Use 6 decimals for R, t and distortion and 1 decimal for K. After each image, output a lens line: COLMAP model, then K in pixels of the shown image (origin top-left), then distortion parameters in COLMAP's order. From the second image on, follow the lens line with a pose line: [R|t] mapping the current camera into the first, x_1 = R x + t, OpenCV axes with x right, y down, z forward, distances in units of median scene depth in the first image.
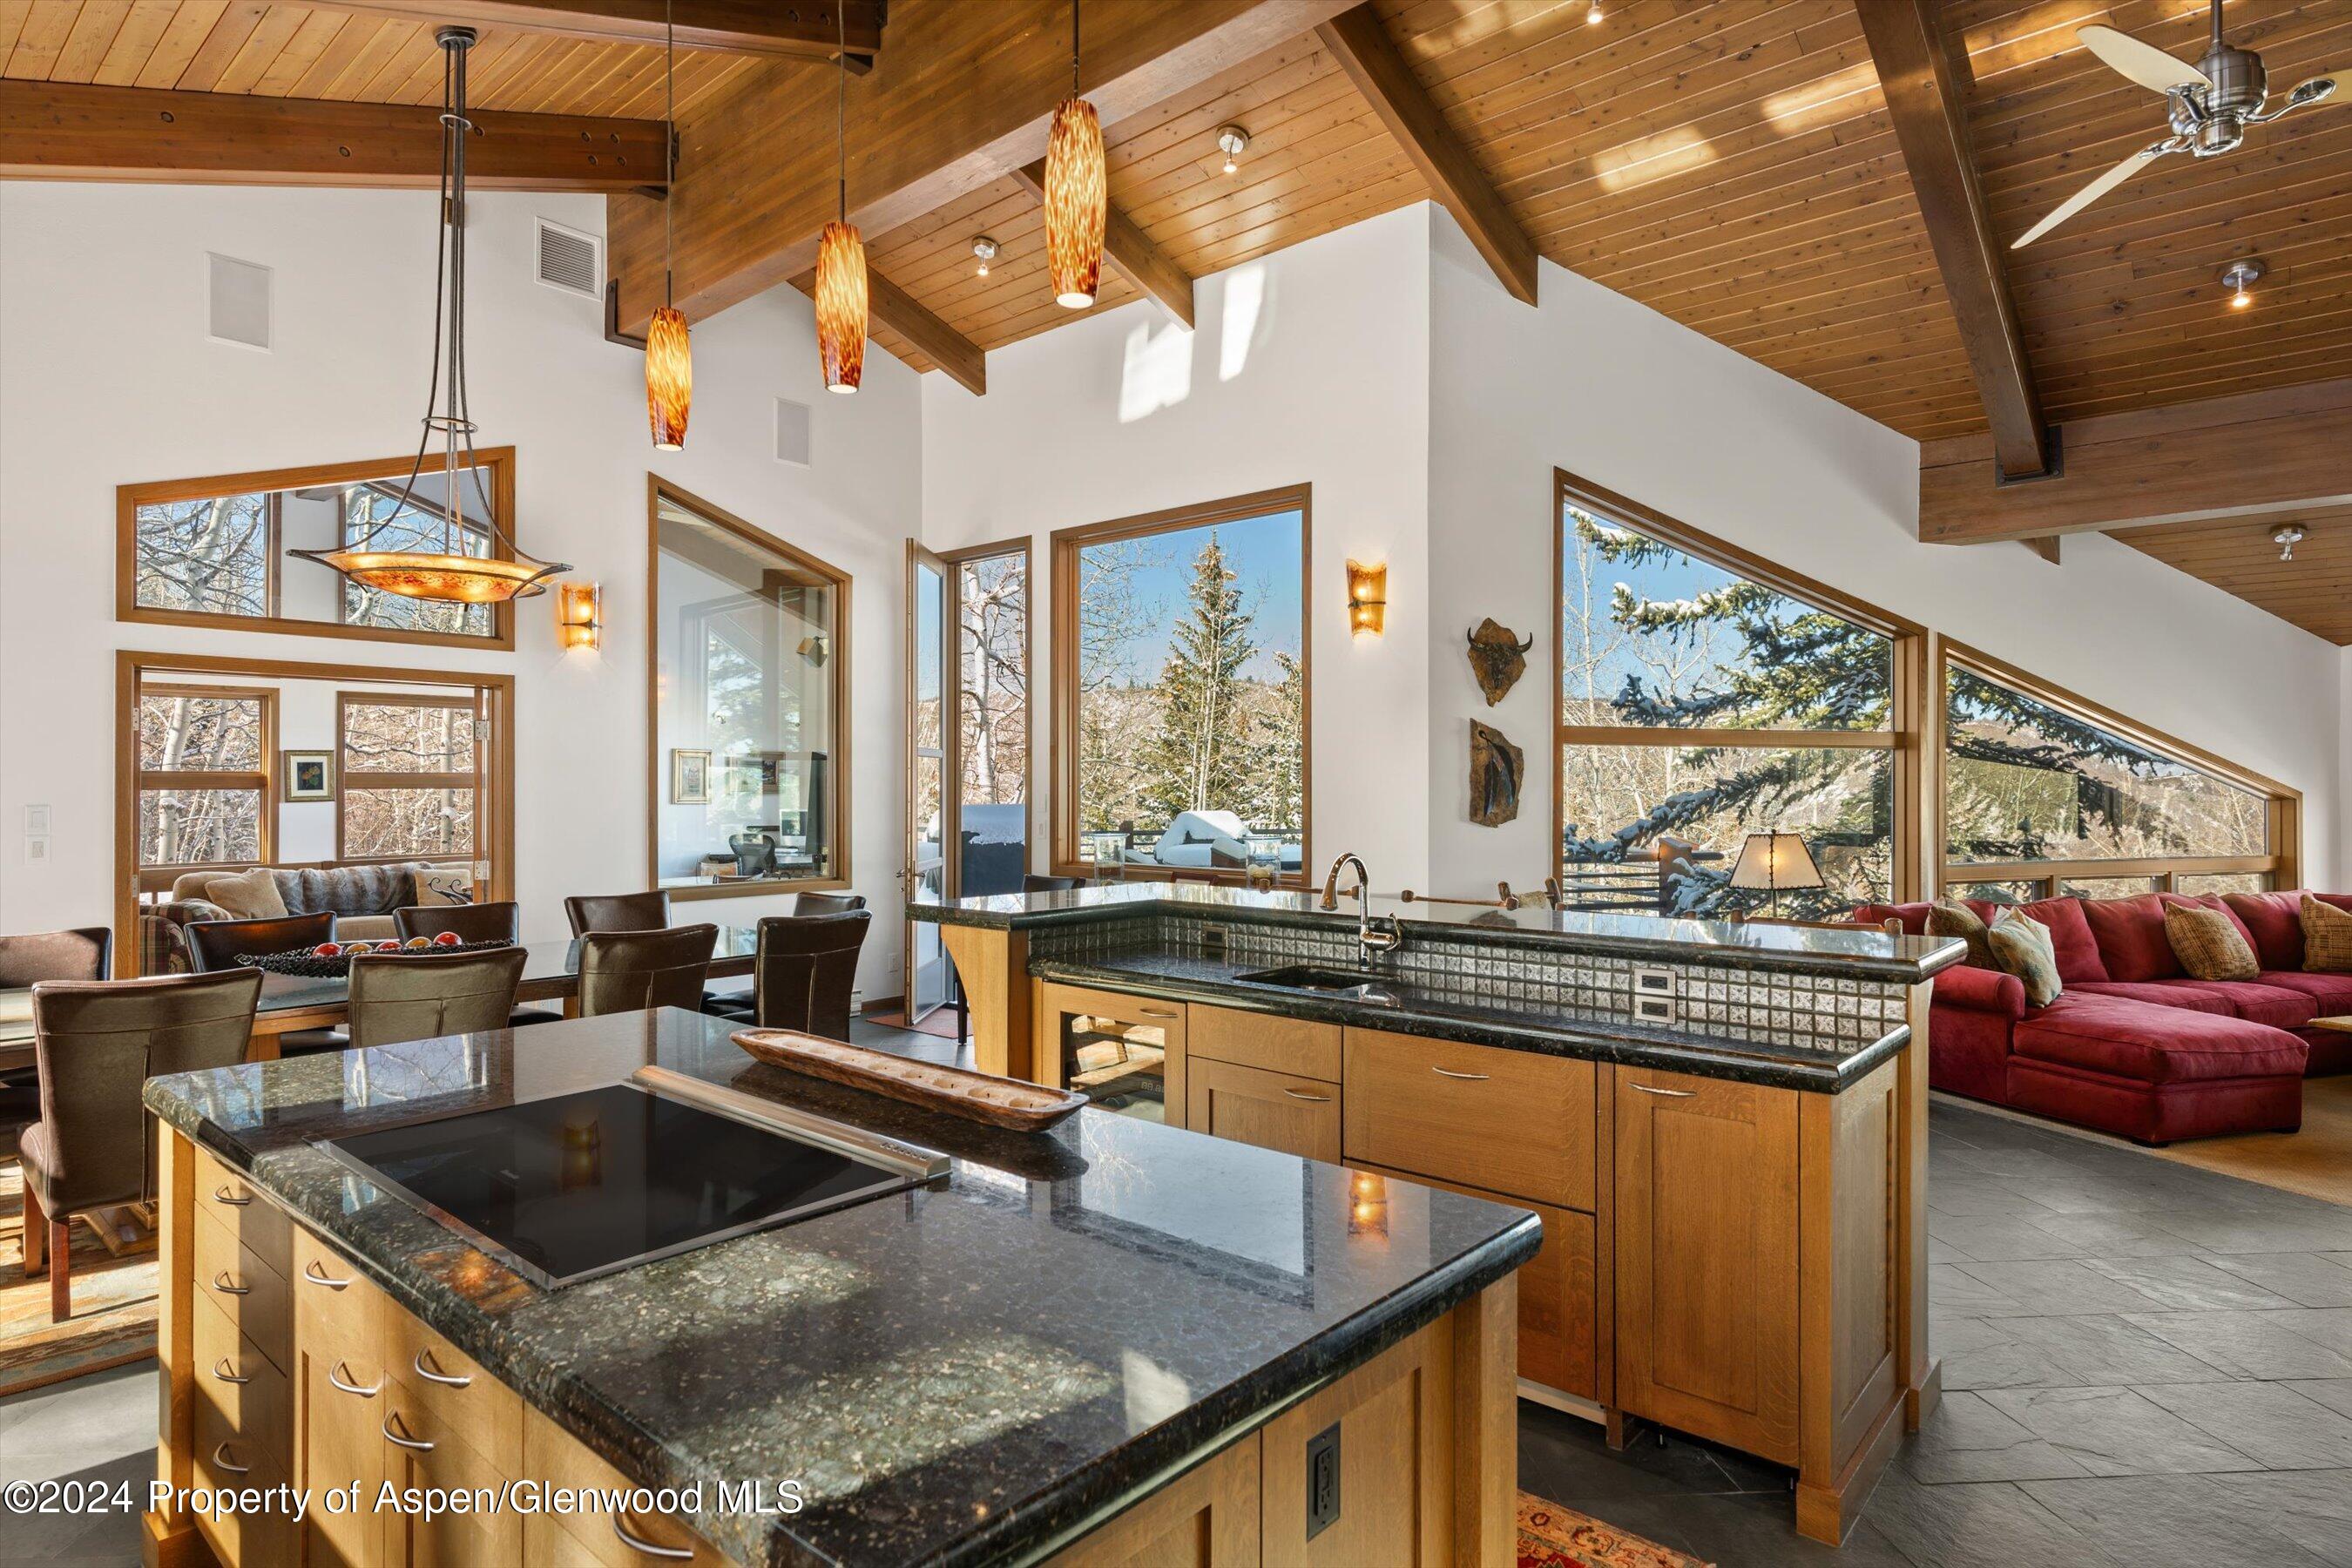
lens RADIAL K [[1261.8, 0, 1176.0], [0, 1261.8, 784.0], [0, 0, 1]] dist [-0.006074, -0.000233]
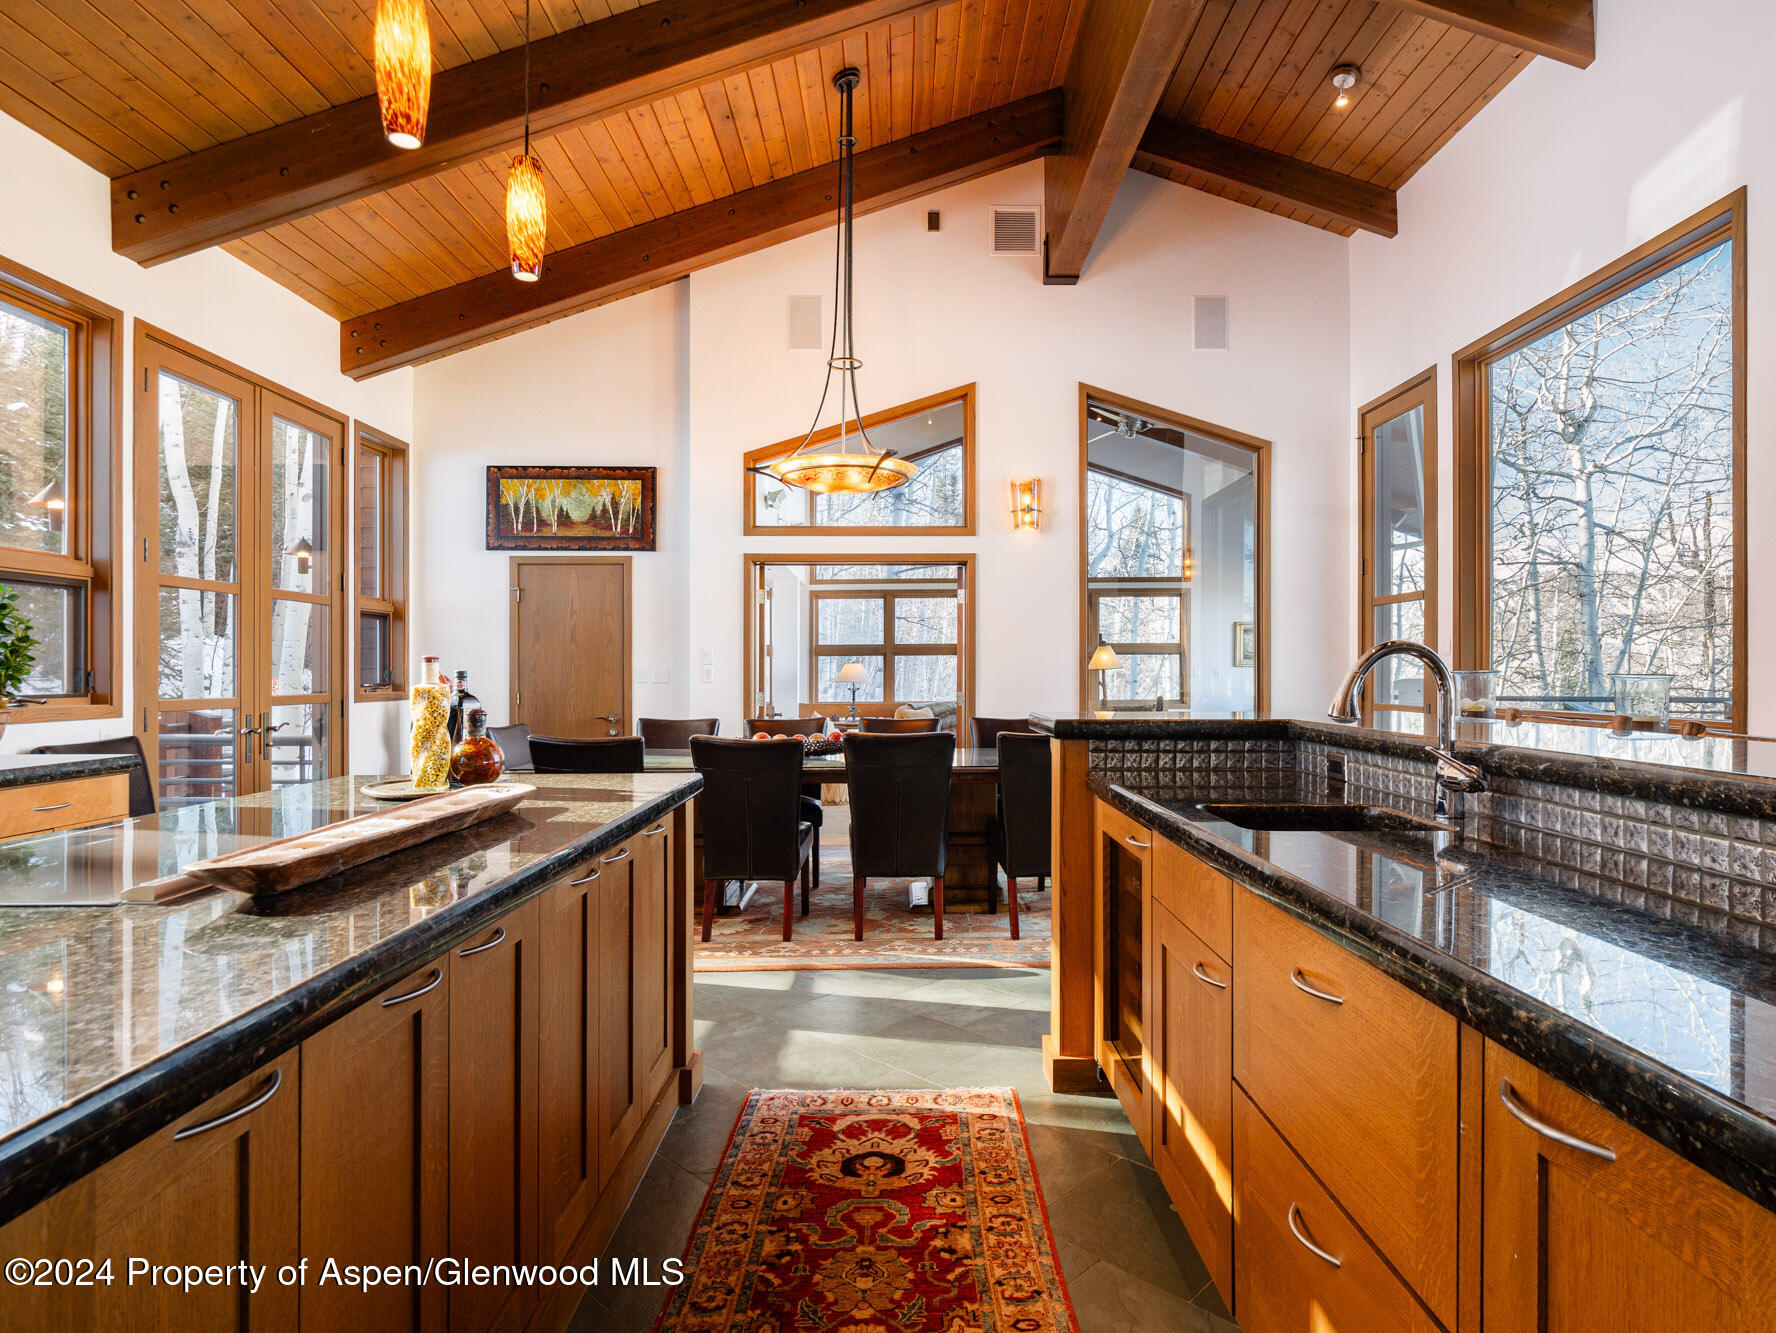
lens RADIAL K [[978.5, 0, 888.0], [0, 978.5, 666.5], [0, 0, 1]] dist [-0.002499, -0.000758]
pose [[0.672637, -0.005191, -0.739954, 0.169898], [0.005198, 0.999984, -0.002290, 0.033763], [0.739954, -0.002306, 0.672653, 0.223519]]
